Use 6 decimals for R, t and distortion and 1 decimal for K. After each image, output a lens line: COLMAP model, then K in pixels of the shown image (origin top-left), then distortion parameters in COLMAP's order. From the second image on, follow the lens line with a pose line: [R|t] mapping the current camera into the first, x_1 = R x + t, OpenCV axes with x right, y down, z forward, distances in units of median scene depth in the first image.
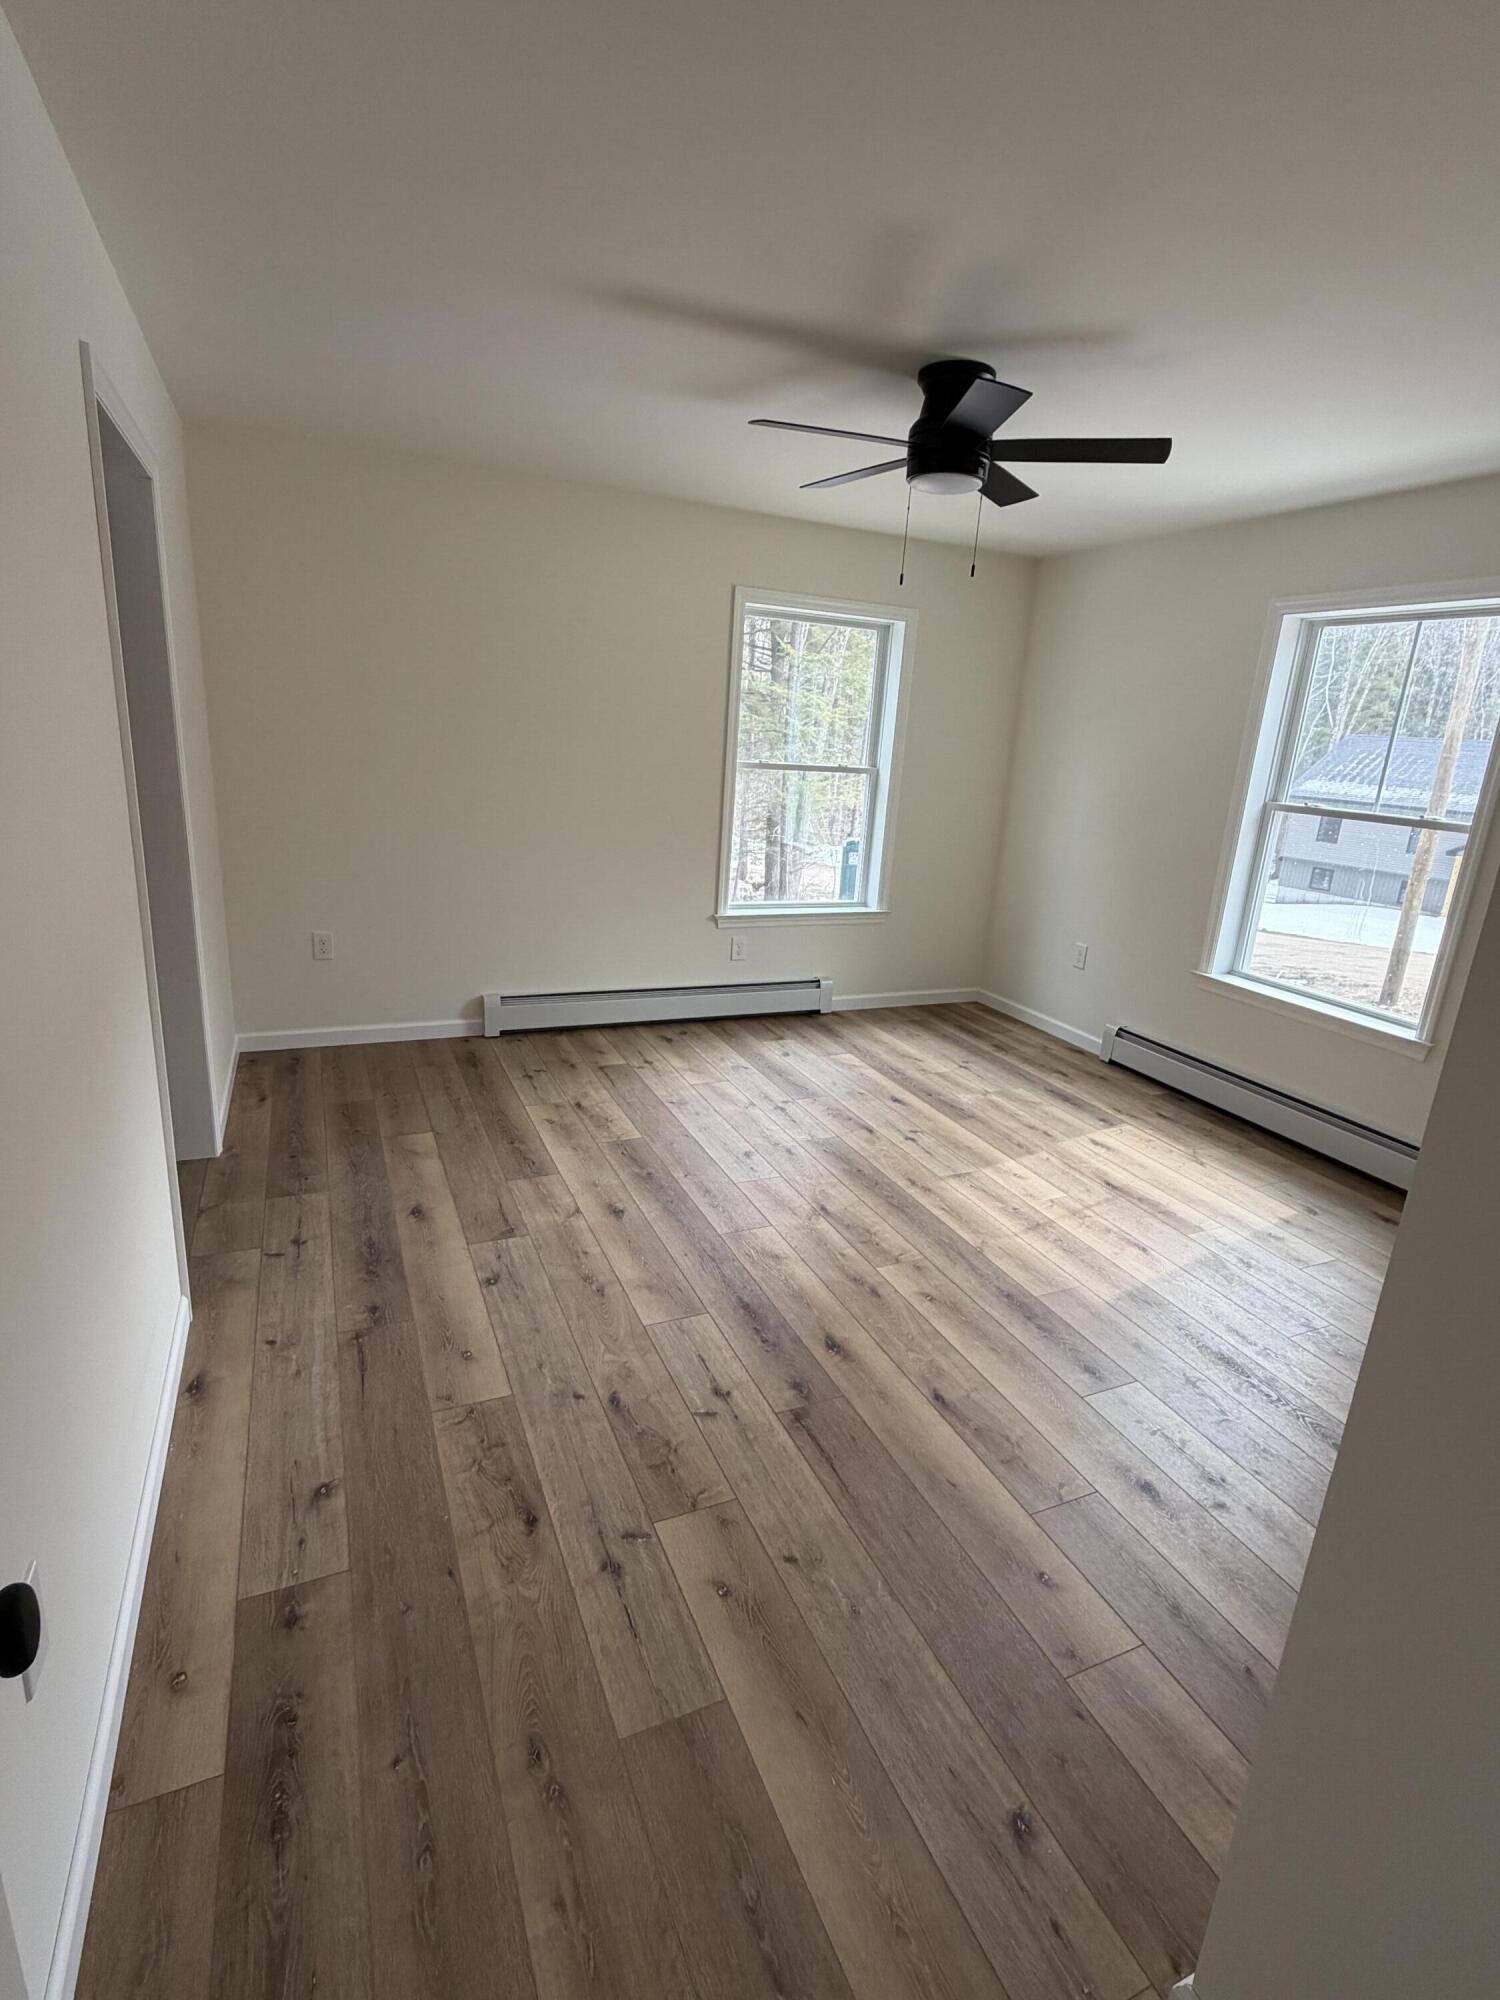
lens RADIAL K [[950.2, 0, 749.5], [0, 950.2, 996.7], [0, 0, 1]] dist [0.001558, -0.000393]
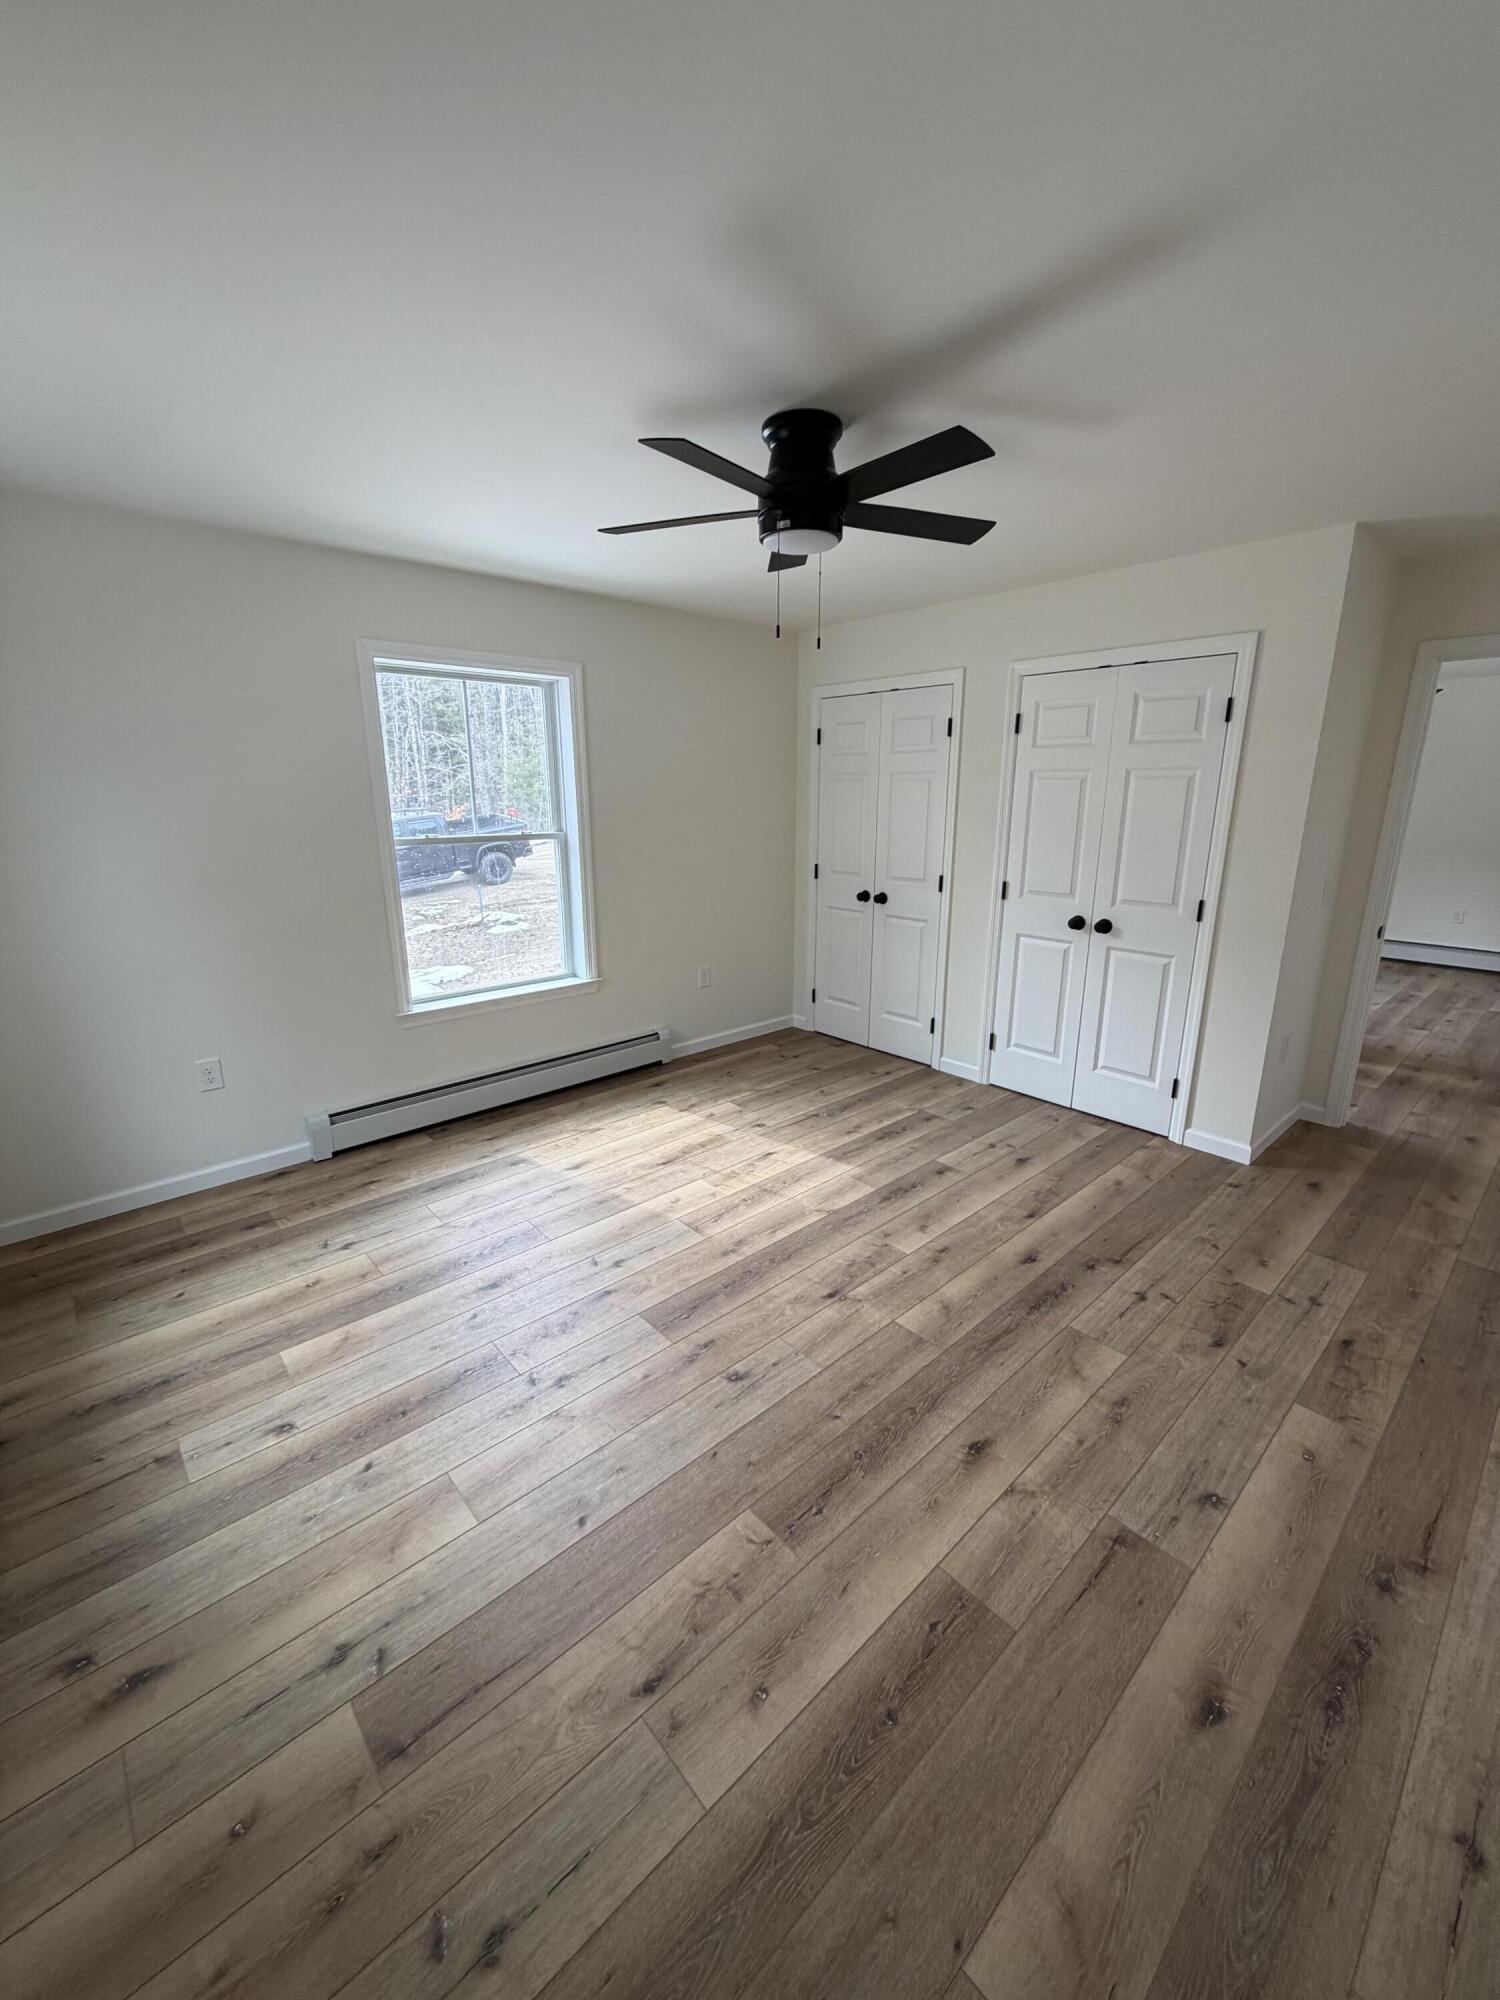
lens RADIAL K [[801.3, 0, 752.4], [0, 801.3, 1001.7], [0, 0, 1]] dist [-0.000922, 0.000585]
pose [[-0.311906, -0.305896, 0.899523, -0.503936], [0.243788, 0.889291, 0.386949, -0.350215], [-0.918304, 0.339984, -0.202802, 1.077651]]
